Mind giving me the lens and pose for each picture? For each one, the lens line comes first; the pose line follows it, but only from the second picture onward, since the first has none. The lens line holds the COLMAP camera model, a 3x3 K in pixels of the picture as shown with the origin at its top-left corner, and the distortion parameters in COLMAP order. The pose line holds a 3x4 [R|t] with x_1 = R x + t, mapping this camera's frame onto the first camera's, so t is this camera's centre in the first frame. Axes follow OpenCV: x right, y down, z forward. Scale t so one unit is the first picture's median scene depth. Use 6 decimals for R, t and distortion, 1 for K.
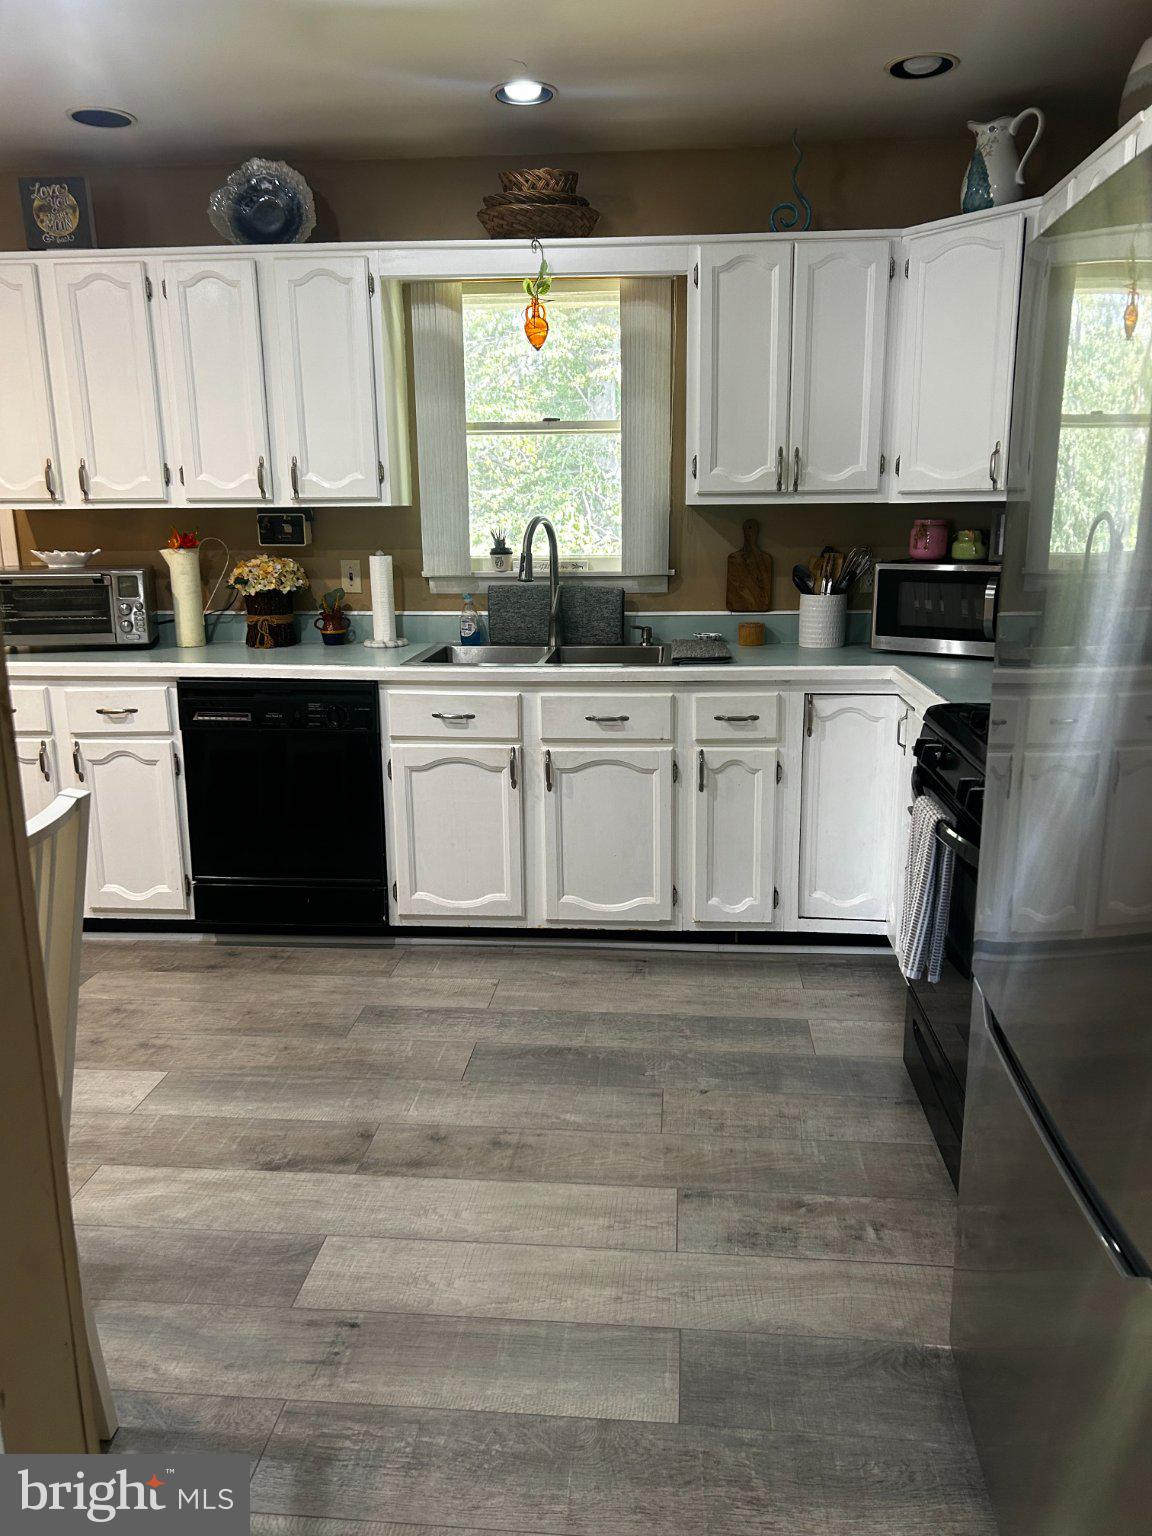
lens RADIAL K [[1159.8, 0, 580.5], [0, 1159.8, 765.8], [0, 0, 1]] dist [-0.011321, -0.004947]
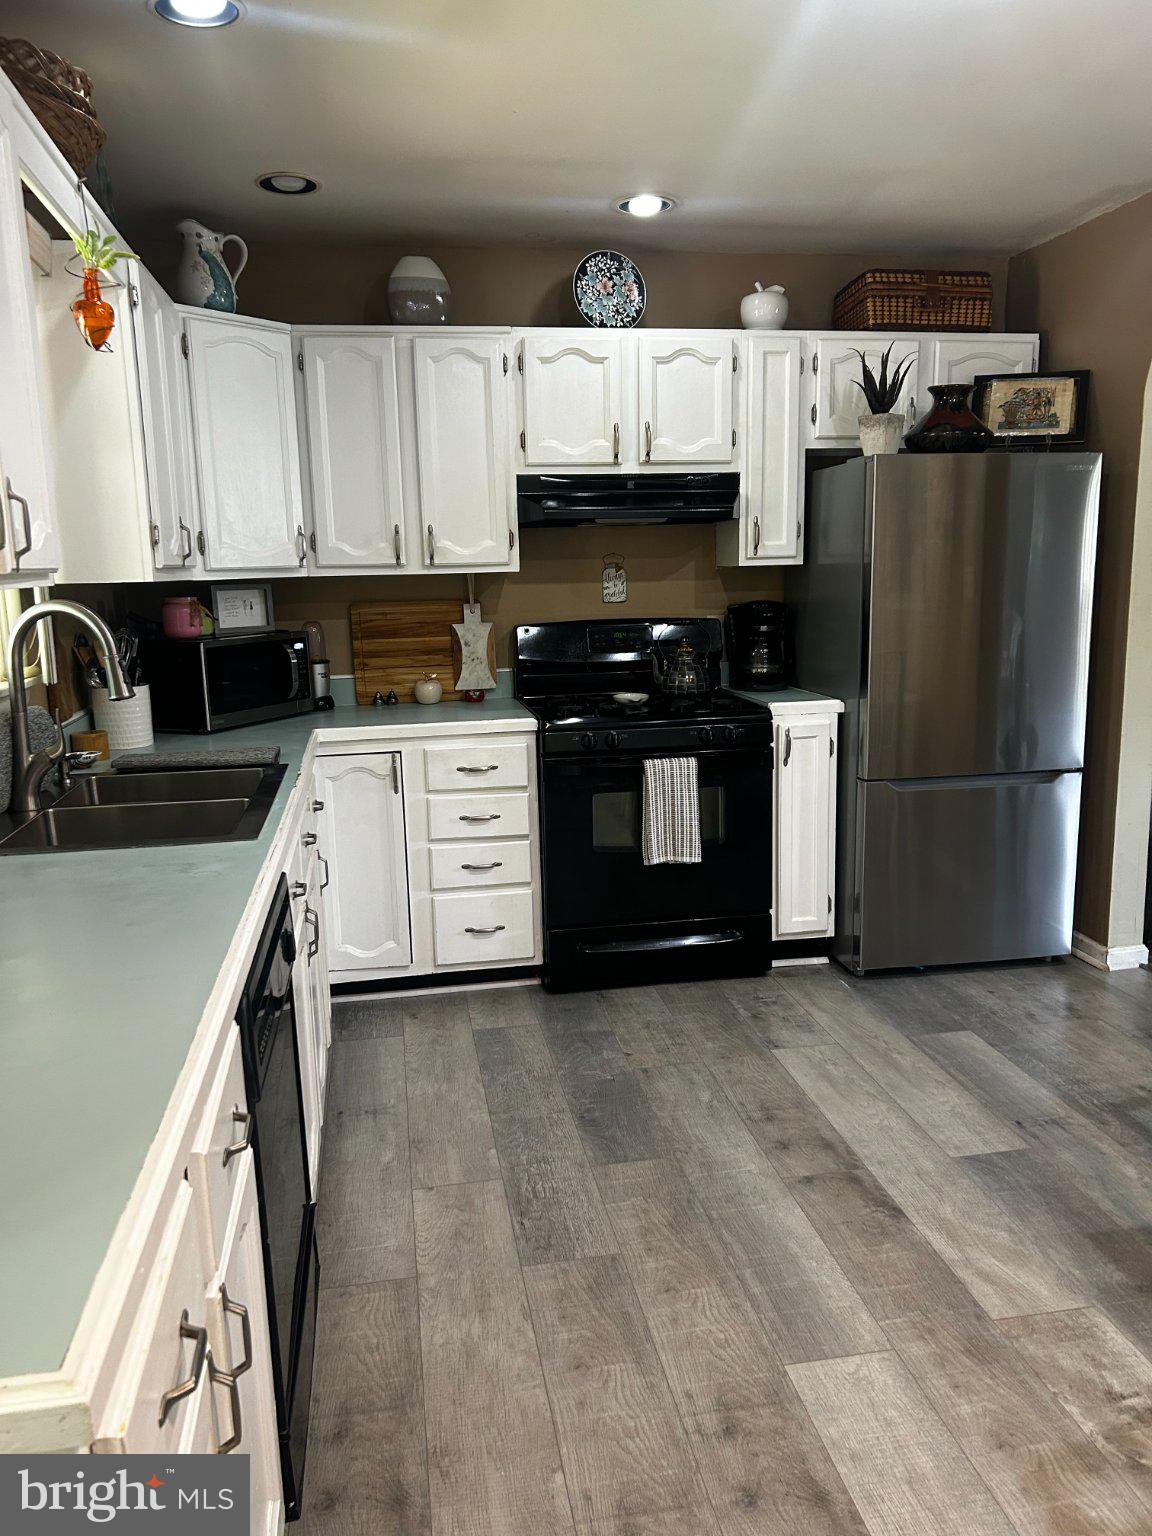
lens RADIAL K [[1159.8, 0, 578.3], [0, 1159.8, 772.5], [0, 0, 1]] dist [-0.011321, -0.004947]
pose [[-0.249136, -0.167936, 0.953797, -1.074151], [0.247964, 0.940962, 0.230446, -0.311172], [-0.936186, 0.293920, -0.192785, 1.312986]]
